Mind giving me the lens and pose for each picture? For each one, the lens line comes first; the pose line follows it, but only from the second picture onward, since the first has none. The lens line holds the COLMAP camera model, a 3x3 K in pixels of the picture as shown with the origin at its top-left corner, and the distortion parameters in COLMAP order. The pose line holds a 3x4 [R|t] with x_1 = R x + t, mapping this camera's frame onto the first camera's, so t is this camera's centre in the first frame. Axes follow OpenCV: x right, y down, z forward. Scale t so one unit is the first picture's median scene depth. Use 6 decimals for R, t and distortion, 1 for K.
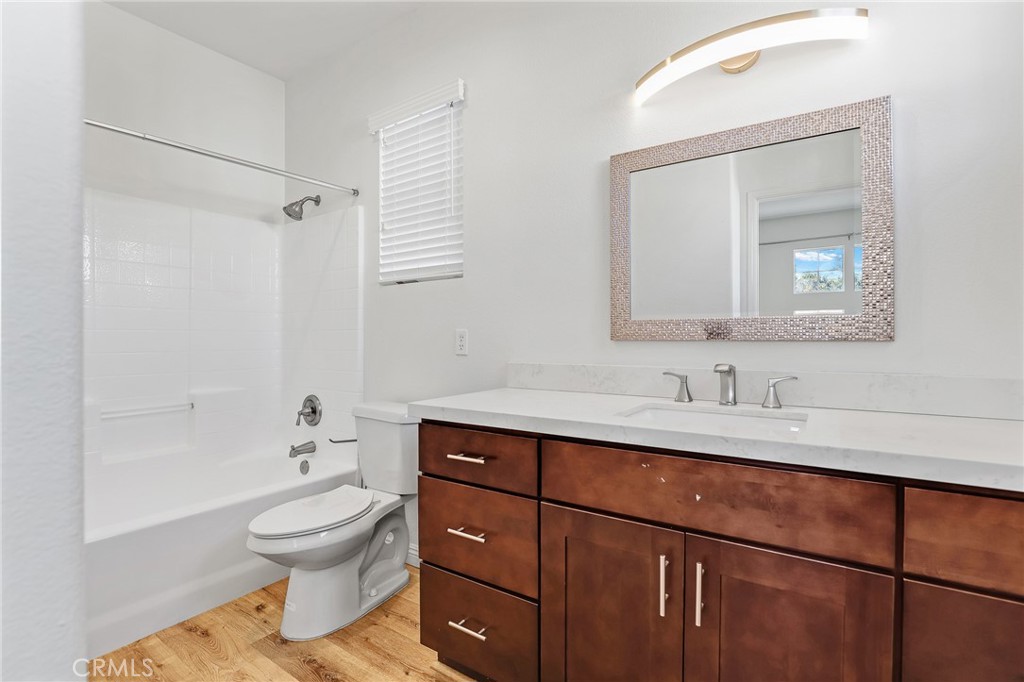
lens RADIAL K [[468.6, 0, 512.0], [0, 468.6, 341.0], [0, 0, 1]] dist [-0.017202, 0.000248]
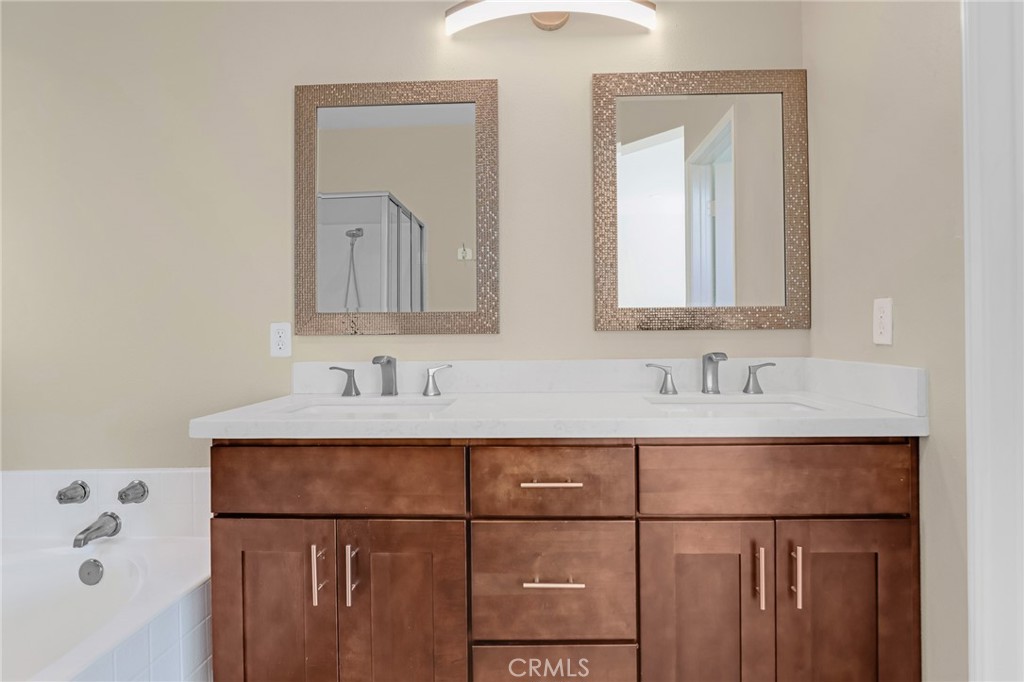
lens RADIAL K [[468.6, 0, 512.0], [0, 468.6, 341.0], [0, 0, 1]] dist [-0.017202, 0.000248]
pose [[0.840693, -0.007761, 0.541456, -0.424582], [0.002727, 0.999945, 0.010099, 0.014923], [-0.541505, -0.007013, 0.840668, 0.324800]]
